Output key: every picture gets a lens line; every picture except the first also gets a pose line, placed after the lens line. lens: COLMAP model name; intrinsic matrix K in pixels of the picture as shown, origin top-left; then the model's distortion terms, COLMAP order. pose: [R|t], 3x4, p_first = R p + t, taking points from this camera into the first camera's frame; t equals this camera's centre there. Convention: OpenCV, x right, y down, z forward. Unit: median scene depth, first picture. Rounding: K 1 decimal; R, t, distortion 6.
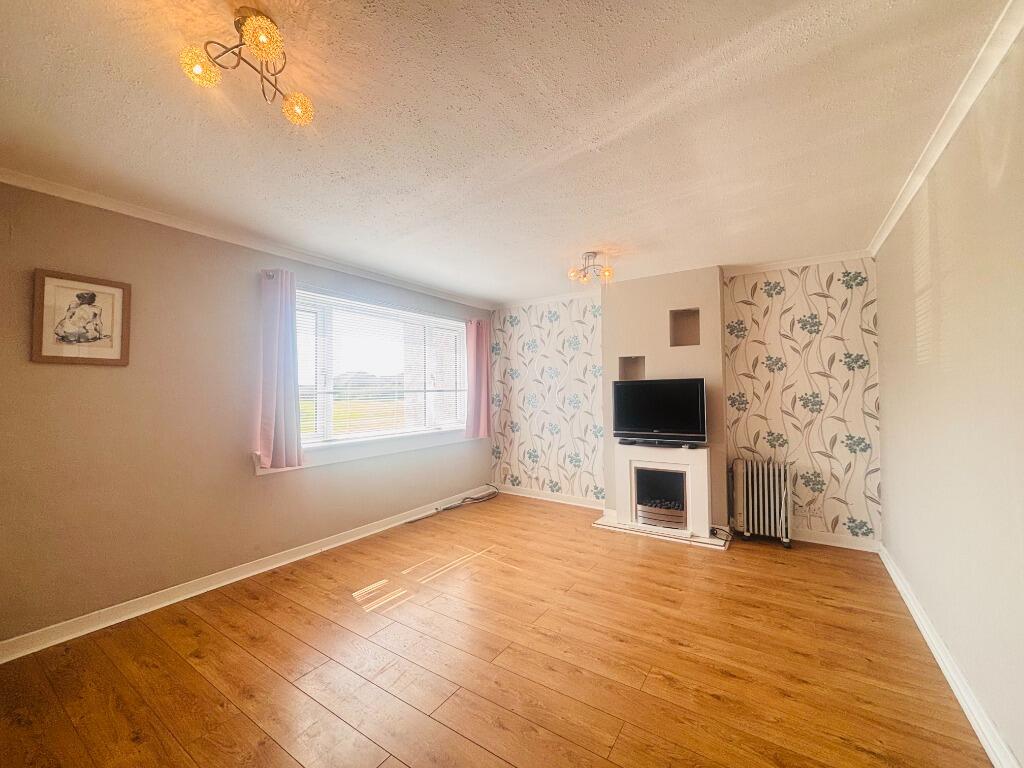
lens RADIAL K [[409.6, 0, 512.6], [0, 409.6, 381.3], [0, 0, 1]] dist [0.018039, -0.002454]
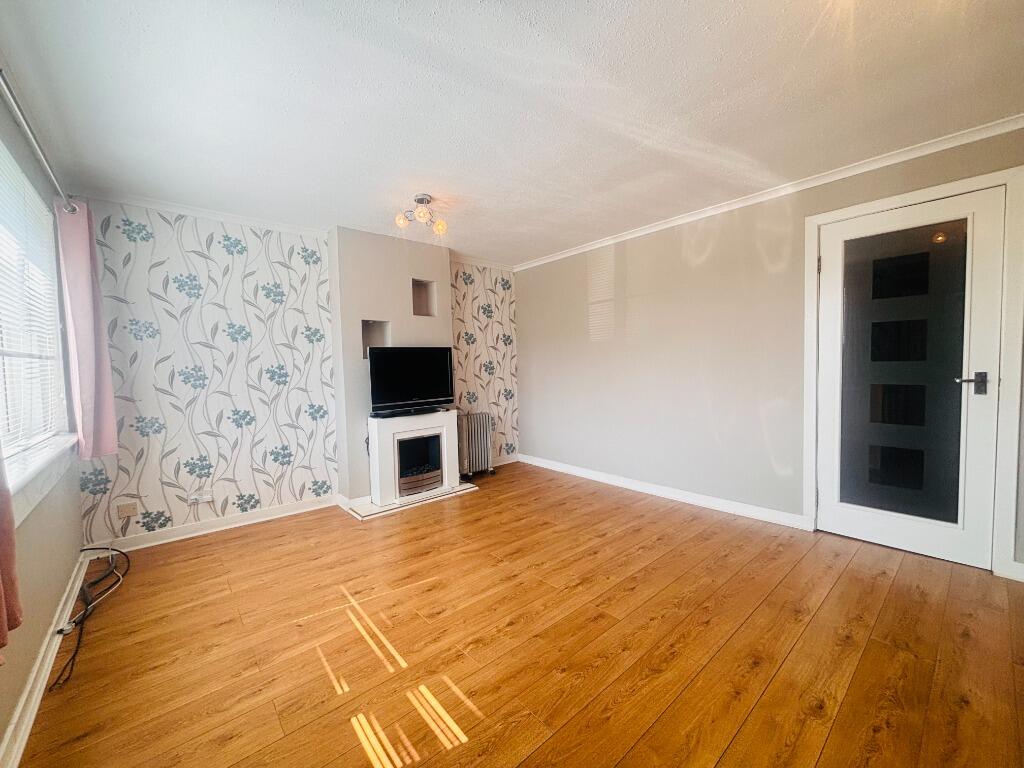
lens RADIAL K [[409.6, 0, 507.8], [0, 409.6, 383.9], [0, 0, 1]] dist [0.018039, -0.002454]
pose [[0.287661, -0.043739, 0.956733, -0.555814], [0.001911, 0.998981, 0.045095, 0.041489], [-0.957730, -0.011144, 0.287452, 0.525511]]
